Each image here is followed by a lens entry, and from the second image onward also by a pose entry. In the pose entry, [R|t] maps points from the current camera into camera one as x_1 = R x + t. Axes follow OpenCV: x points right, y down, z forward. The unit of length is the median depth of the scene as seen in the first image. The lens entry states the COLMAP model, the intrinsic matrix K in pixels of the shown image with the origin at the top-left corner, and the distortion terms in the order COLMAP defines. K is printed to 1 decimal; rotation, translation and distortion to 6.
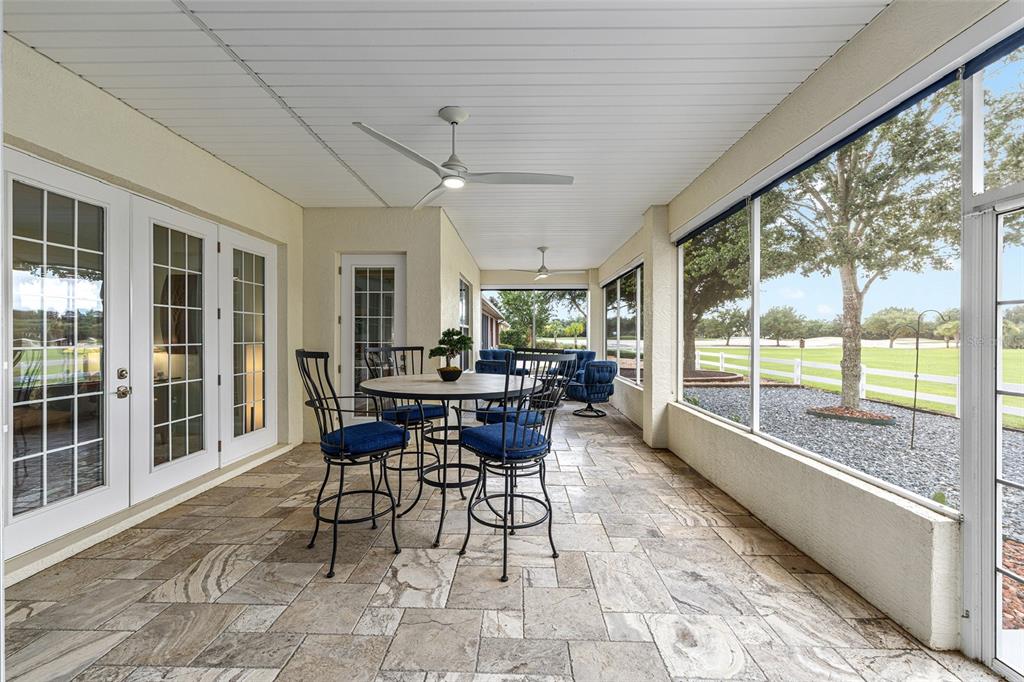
lens RADIAL K [[412.2, 0, 516.8], [0, 412.2, 338.8], [0, 0, 1]] dist [0.001557, 0.000122]
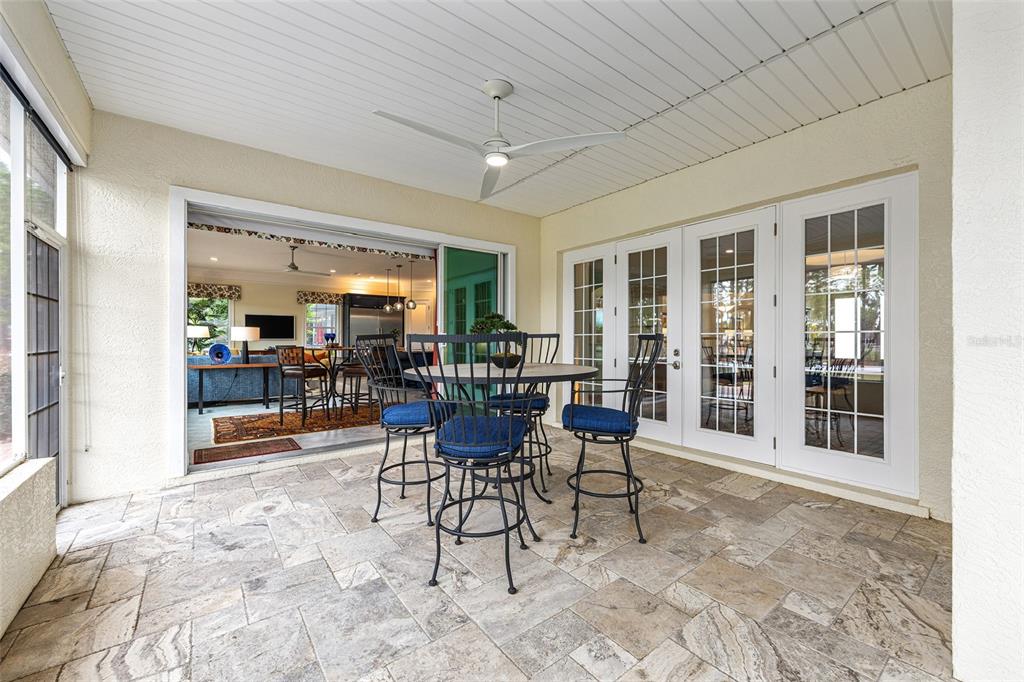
lens RADIAL K [[412.2, 0, 516.8], [0, 412.2, 338.8], [0, 0, 1]] dist [0.001557, 0.000122]
pose [[-0.783690, -0.002650, -0.621146, 0.294432], [-0.003689, 0.999993, 0.000388, 0.025820], [0.621141, 0.002595, -0.783695, 1.285678]]
